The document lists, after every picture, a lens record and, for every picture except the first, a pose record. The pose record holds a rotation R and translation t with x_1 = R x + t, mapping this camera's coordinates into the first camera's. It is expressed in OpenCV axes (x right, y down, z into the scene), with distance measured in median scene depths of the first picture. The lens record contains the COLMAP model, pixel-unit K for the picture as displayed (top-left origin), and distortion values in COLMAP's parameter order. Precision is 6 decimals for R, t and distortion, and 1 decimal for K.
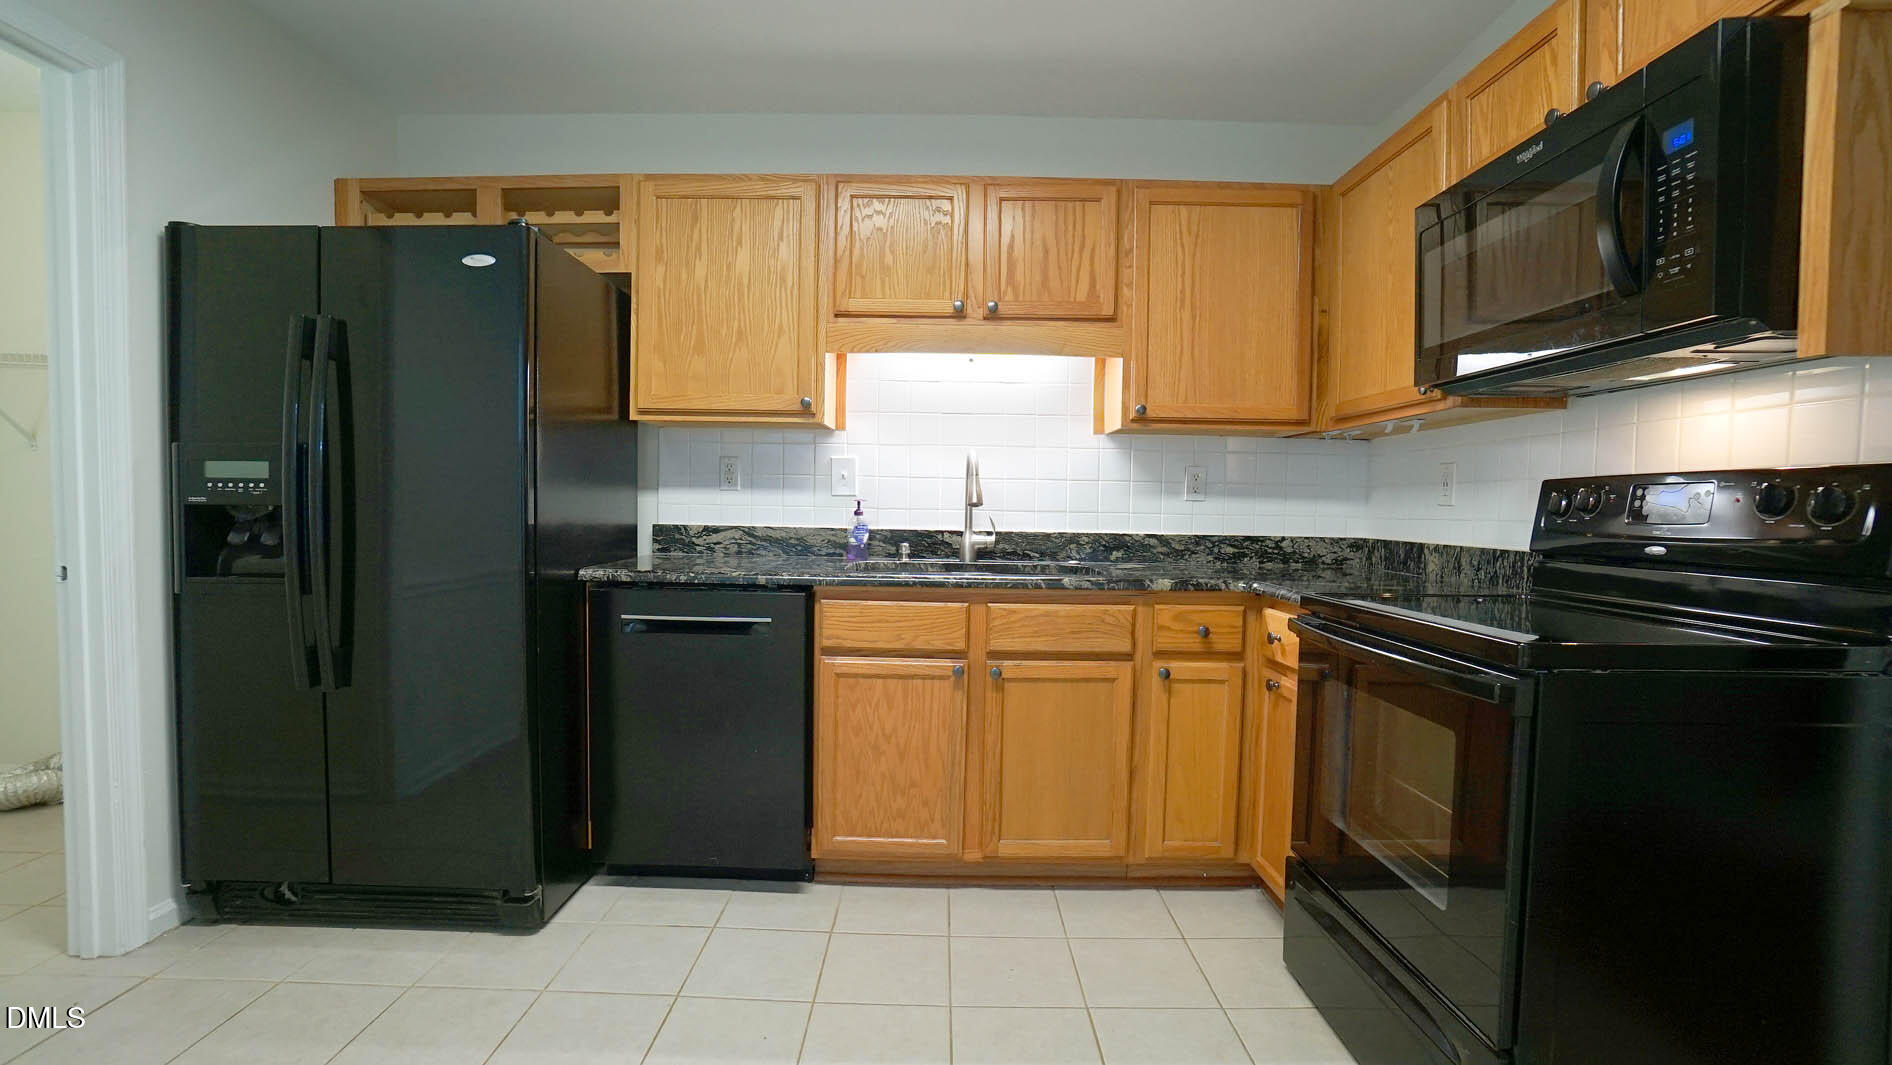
lens RADIAL K [[834.4, 0, 946.6], [0, 834.4, 534.4], [0, 0, 1]] dist [-0.051182, 0.015201]
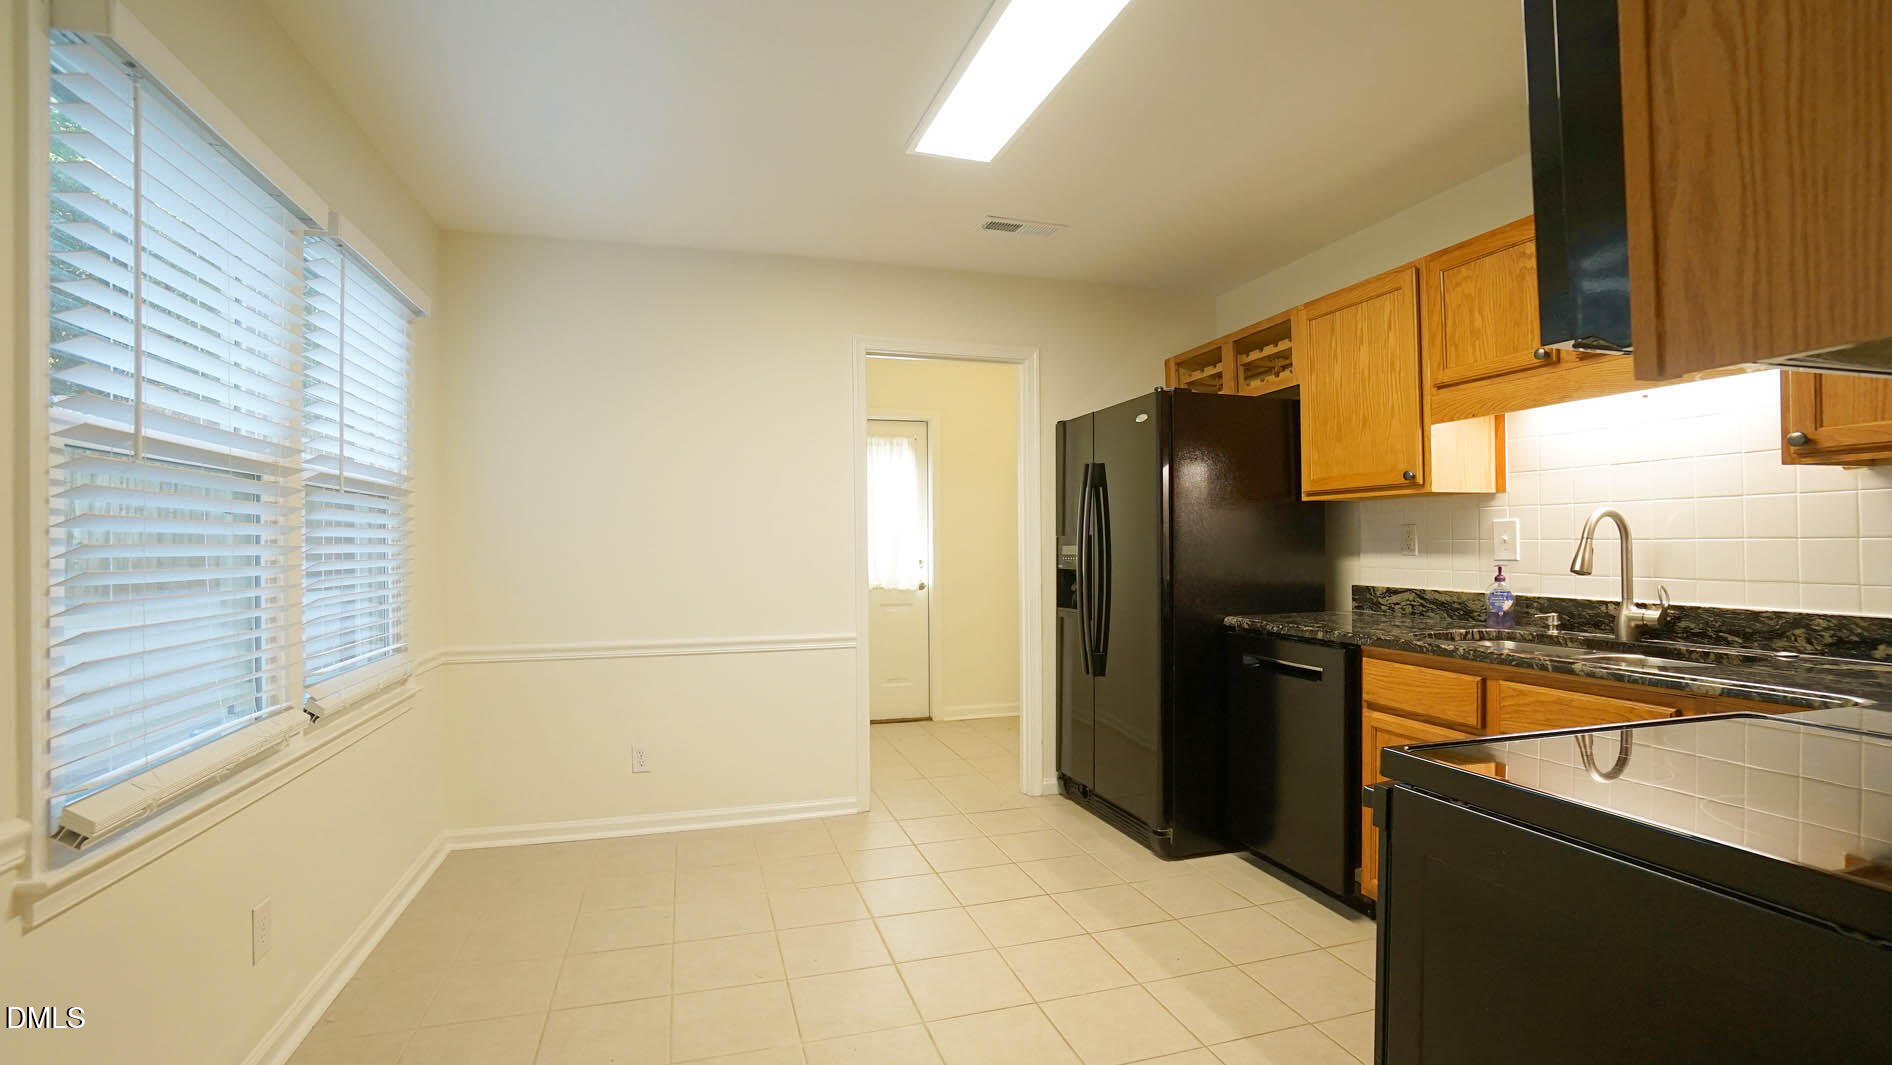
lens RADIAL K [[834.4, 0, 949.4], [0, 834.4, 540.8], [0, 0, 1]] dist [-0.051182, 0.015201]
pose [[0.311939, -0.023343, -0.949815, 0.590668], [-0.025434, 0.999135, -0.032909, -0.022462], [0.949762, 0.034423, 0.311075, 0.103345]]
